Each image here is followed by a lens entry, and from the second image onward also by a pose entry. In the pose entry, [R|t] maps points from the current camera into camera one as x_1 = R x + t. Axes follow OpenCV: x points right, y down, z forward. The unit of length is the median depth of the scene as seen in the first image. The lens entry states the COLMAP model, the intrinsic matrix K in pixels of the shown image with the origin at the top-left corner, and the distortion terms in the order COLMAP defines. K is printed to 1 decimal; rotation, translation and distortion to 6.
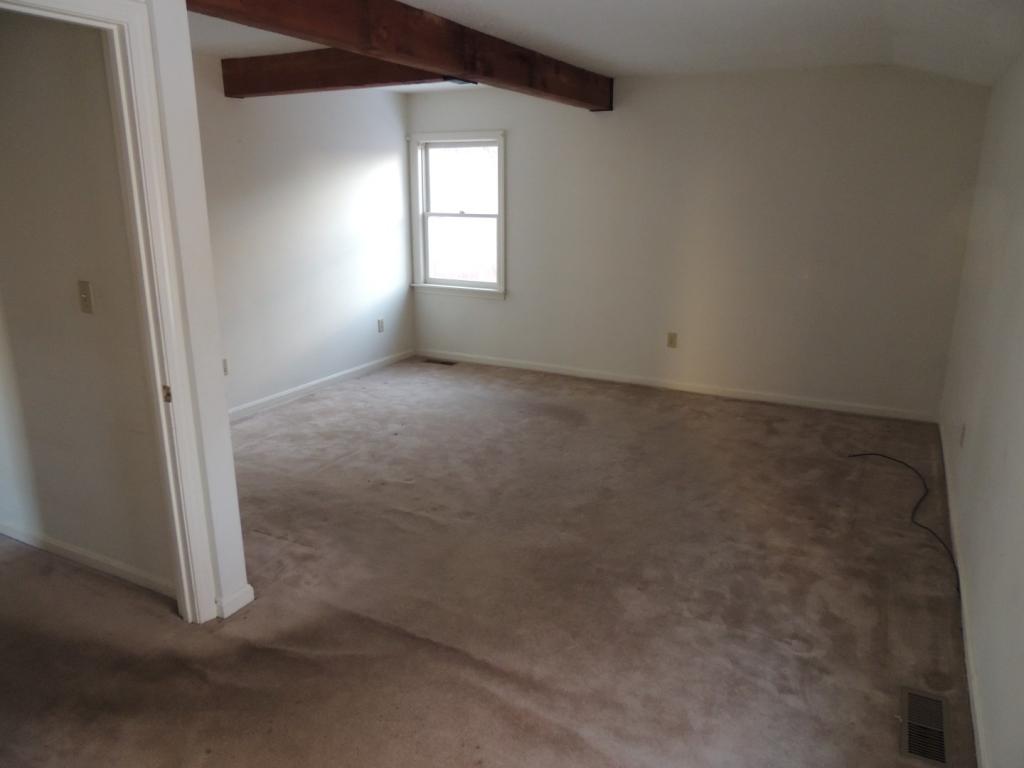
lens RADIAL K [[730.6, 0, 512.0], [0, 730.6, 384.0], [0, 0, 1]] dist [-0.002830, -0.004888]
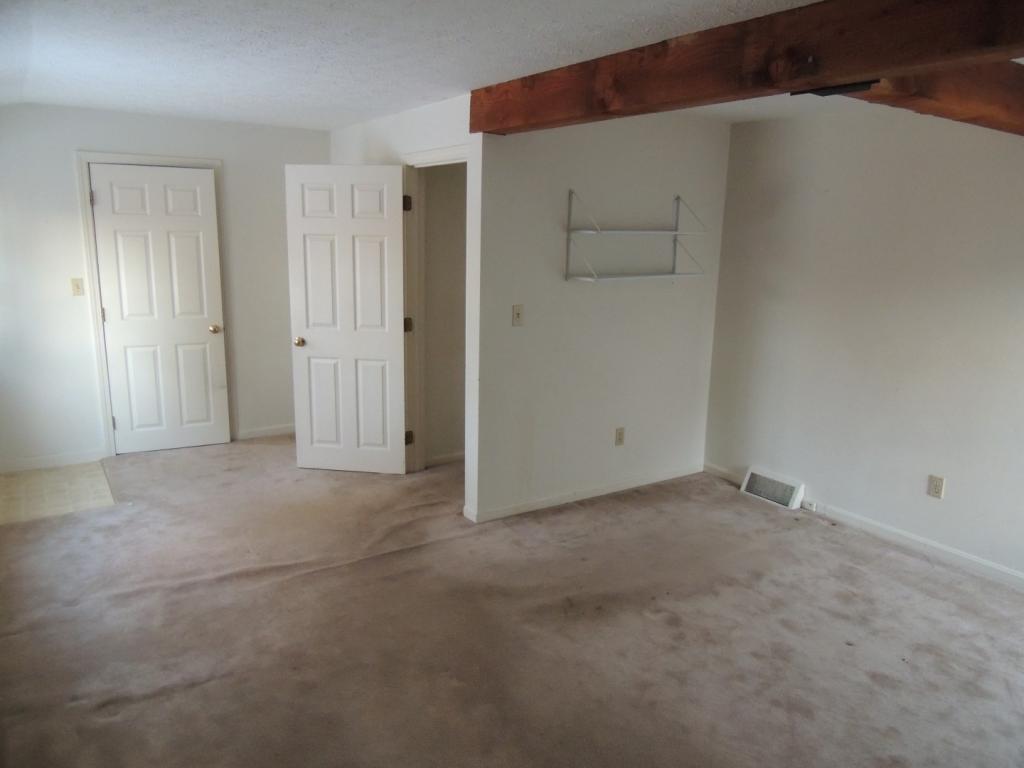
lens RADIAL K [[730.6, 0, 512.0], [0, 730.6, 384.0], [0, 0, 1]] dist [-0.002830, -0.004888]
pose [[-0.488825, 0.166491, -0.856347, 0.515121], [-0.255267, 0.911359, 0.322899, -0.279781], [0.834200, 0.376439, -0.402995, 0.964079]]
